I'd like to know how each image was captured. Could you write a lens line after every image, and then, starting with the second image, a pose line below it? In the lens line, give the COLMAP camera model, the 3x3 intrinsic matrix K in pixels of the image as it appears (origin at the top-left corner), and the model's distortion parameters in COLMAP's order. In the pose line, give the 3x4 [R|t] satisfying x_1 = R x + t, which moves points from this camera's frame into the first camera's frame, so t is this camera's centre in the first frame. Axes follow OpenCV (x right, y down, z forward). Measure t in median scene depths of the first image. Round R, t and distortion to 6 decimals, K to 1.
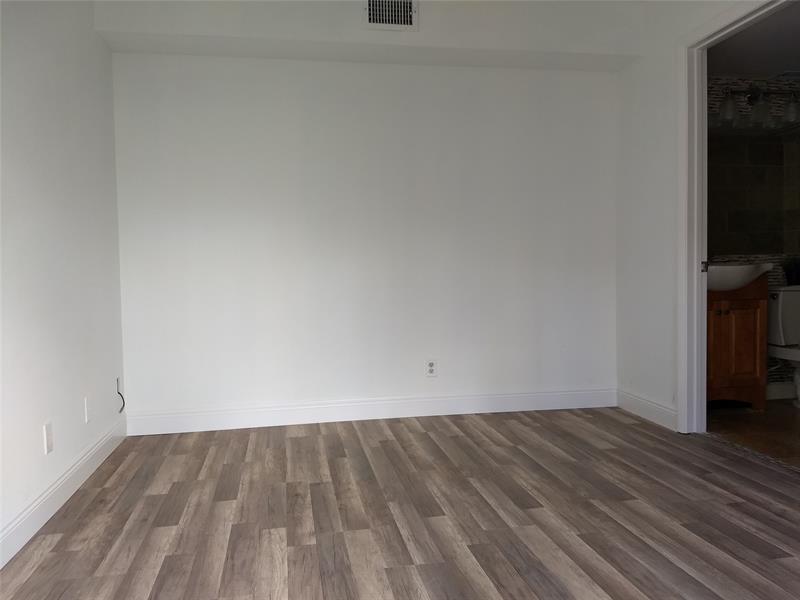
lens RADIAL K [[620.3, 0, 401.8], [0, 620.3, 274.7], [0, 0, 1]] dist [0.320880, -0.594064]
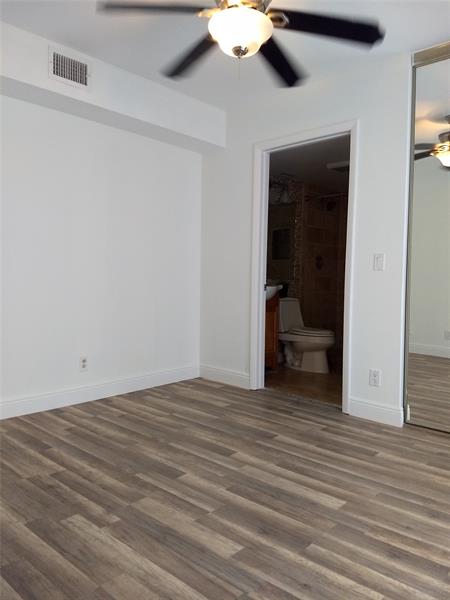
lens RADIAL K [[464.6, 0, 217.2], [0, 464.6, 300.1], [0, 0, 1]] dist [0.121761, -0.168907]
pose [[0.806850, -0.007741, 0.590706, -0.391520], [-0.022446, 0.998790, 0.043748, -0.034771], [-0.590330, -0.048557, 0.805700, 0.136661]]
